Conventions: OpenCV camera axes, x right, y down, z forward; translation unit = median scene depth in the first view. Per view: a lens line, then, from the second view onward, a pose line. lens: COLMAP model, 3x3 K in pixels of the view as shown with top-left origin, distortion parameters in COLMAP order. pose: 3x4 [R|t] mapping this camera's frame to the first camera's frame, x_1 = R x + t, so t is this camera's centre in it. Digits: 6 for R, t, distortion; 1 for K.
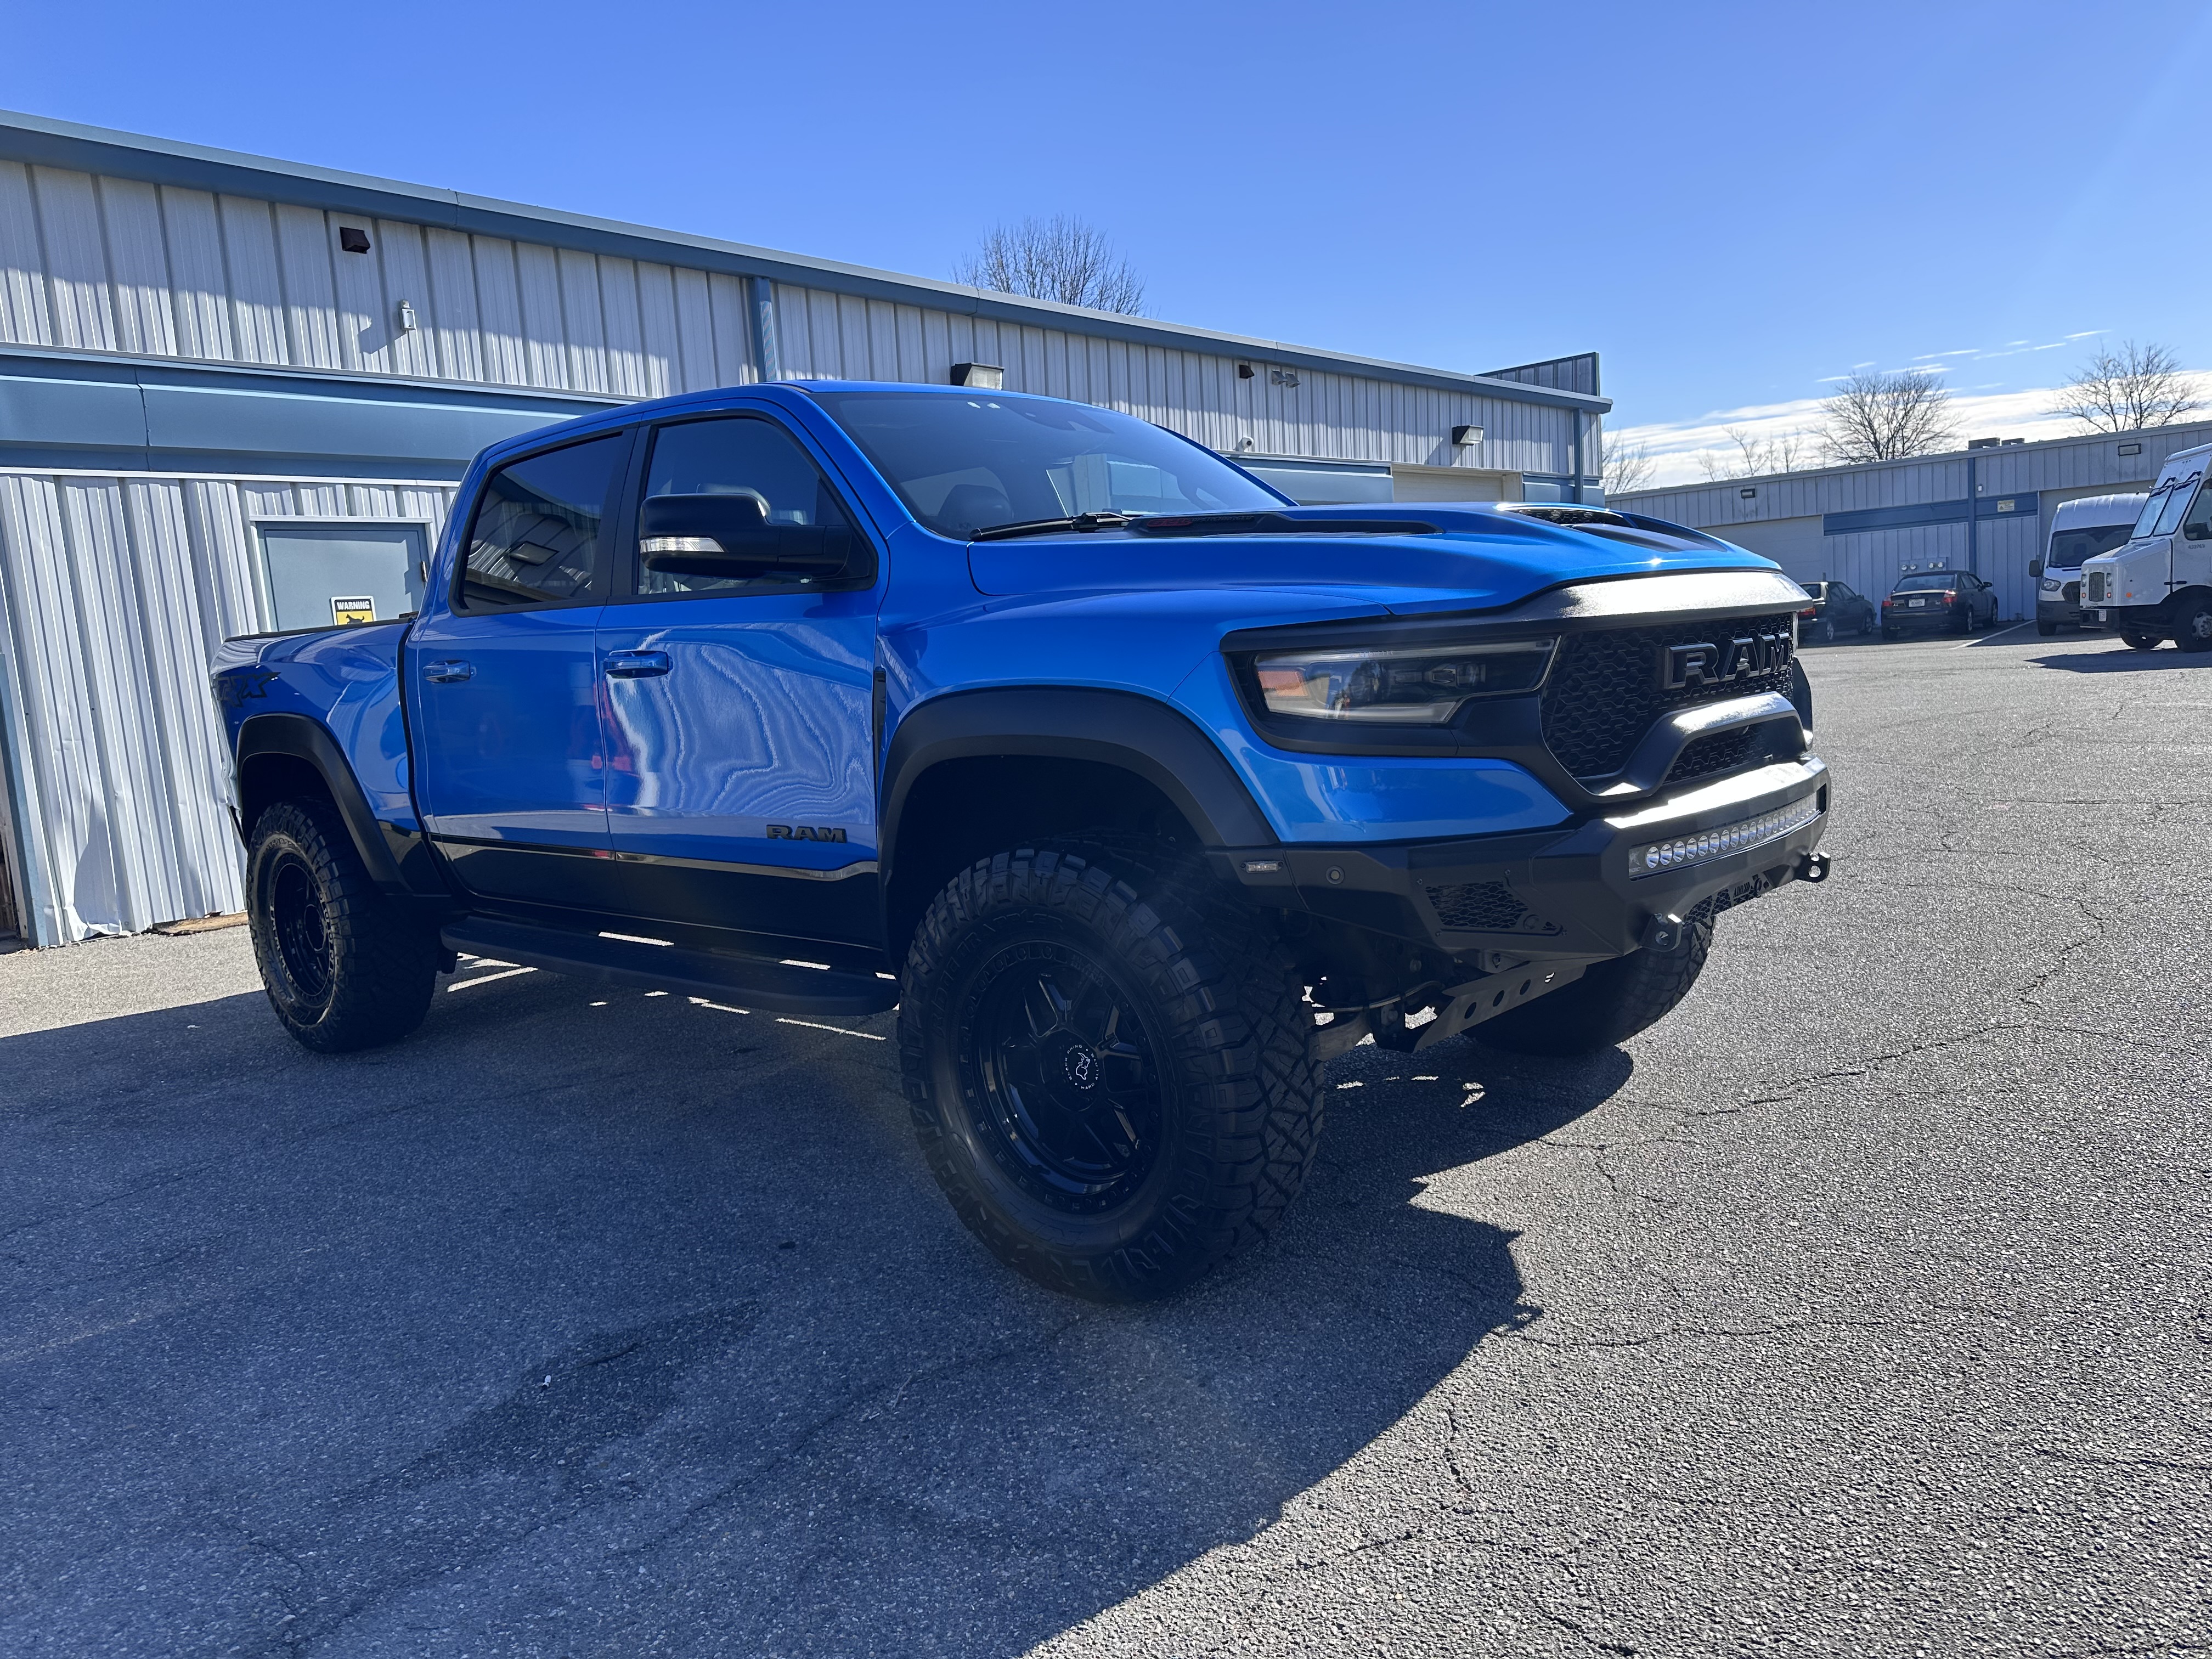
lens RADIAL K [[1553.8, 0, 1116.6], [0, 1553.8, 830.6], [0, 0, 1]] dist [0.040507, -0.046768]
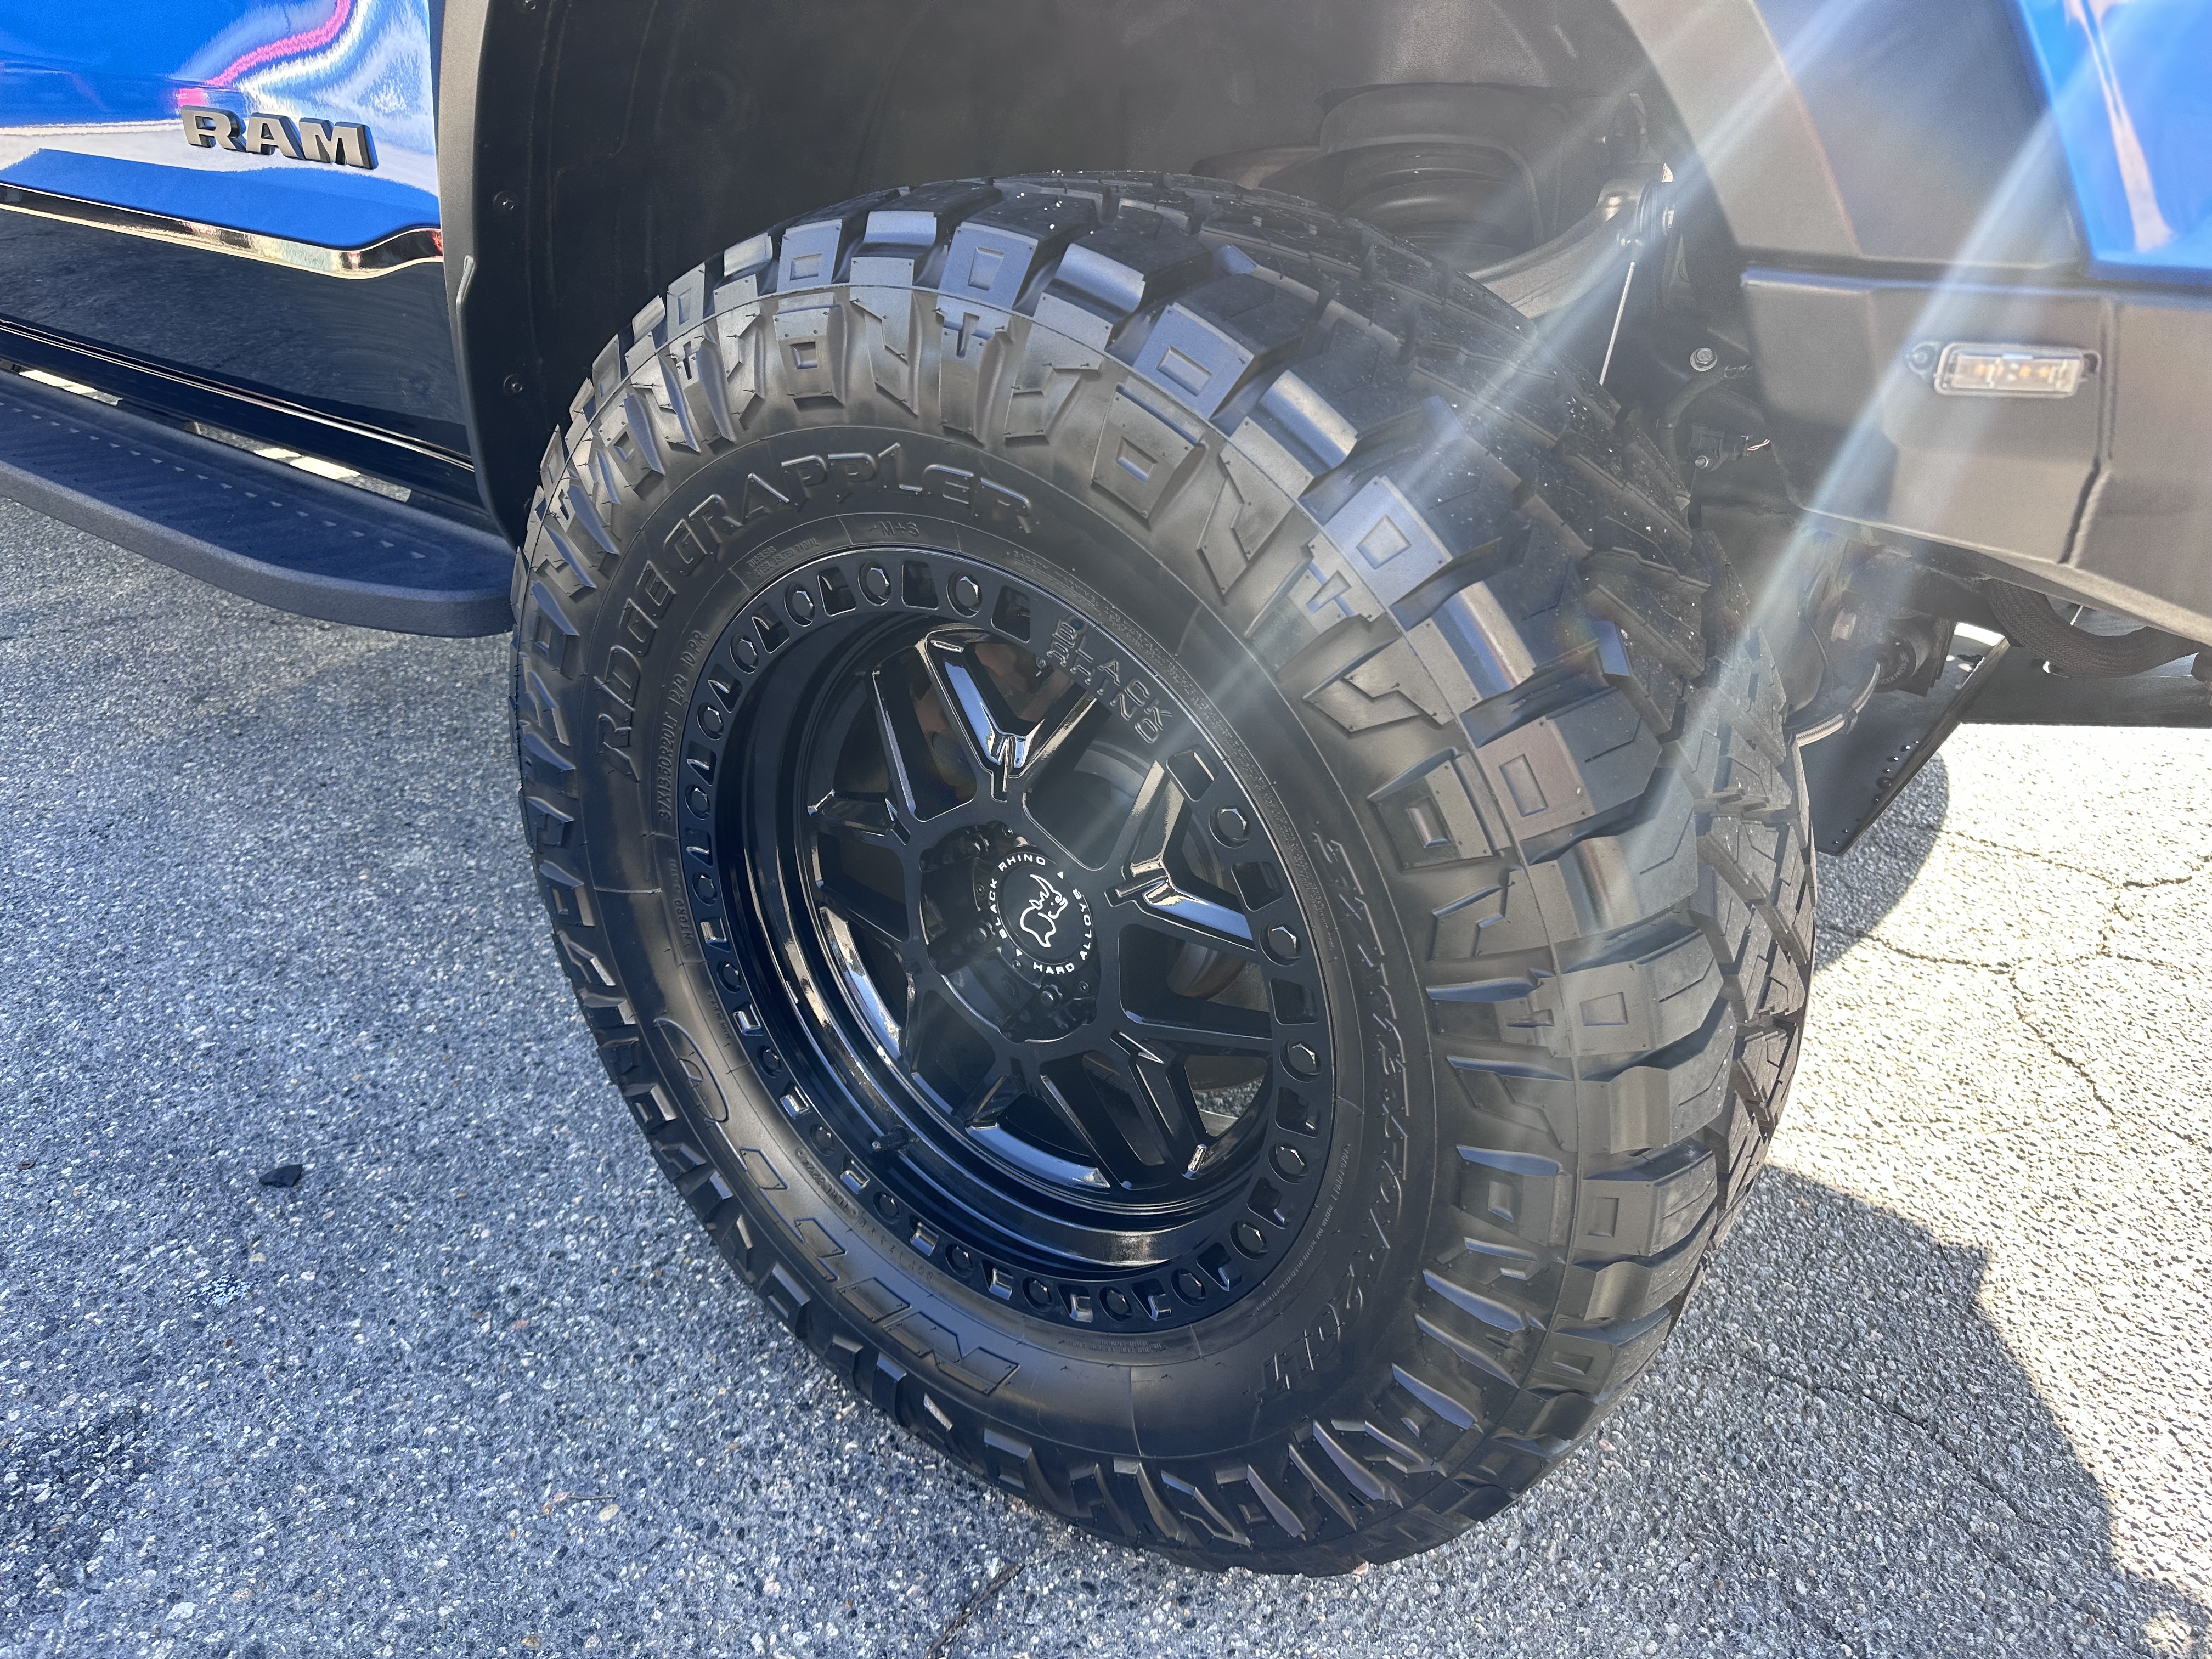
lens RADIAL K [[1553.8, 0, 1125.0], [0, 1553.8, 826.7], [0, 0, 1]] dist [0.040507, -0.046768]
pose [[0.990583, 0.046616, 0.128730, -0.038270], [-0.086916, 0.940597, 0.328212, 0.015106], [-0.105783, -0.336310, 0.935791, 0.535670]]
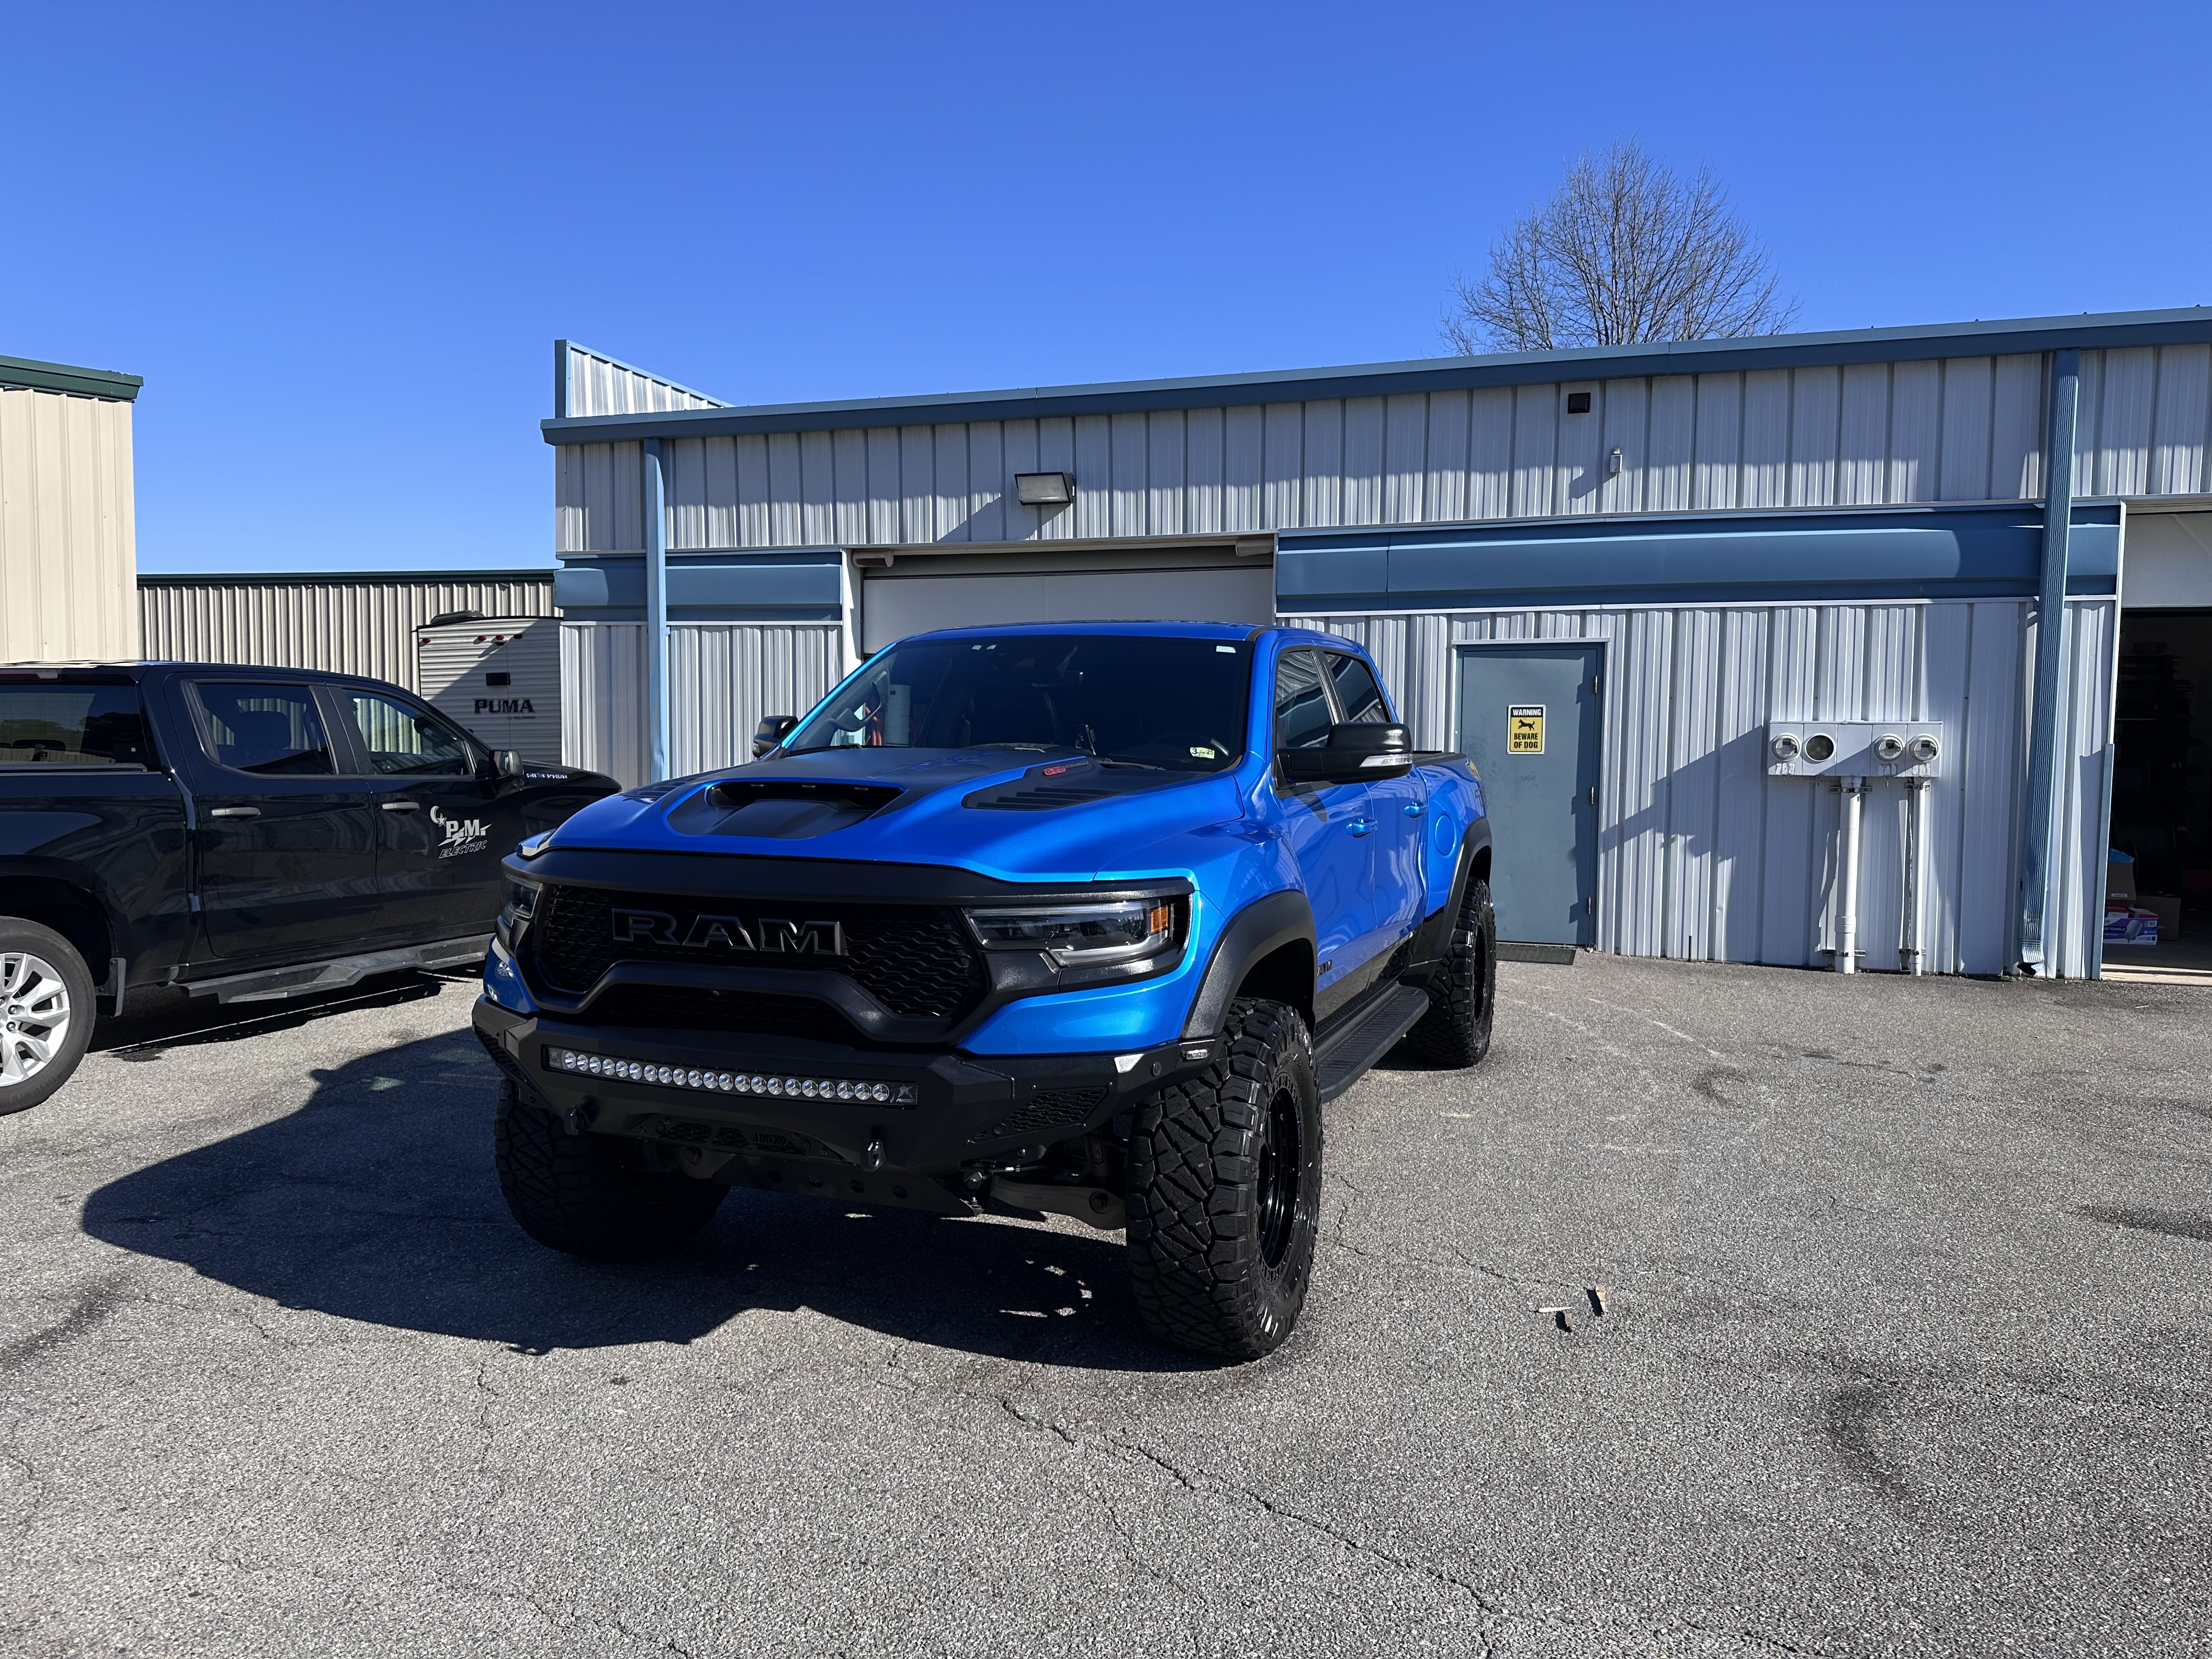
lens RADIAL K [[1553.8, 0, 1108.3], [0, 1553.8, 842.7], [0, 0, 1]] dist [0.040507, -0.046768]
pose [[0.347952, 0.139019, -0.927148, 1.239536], [-0.147386, 0.984759, 0.092345, -0.258365], [0.925855, 0.104517, 0.363138, 0.669660]]
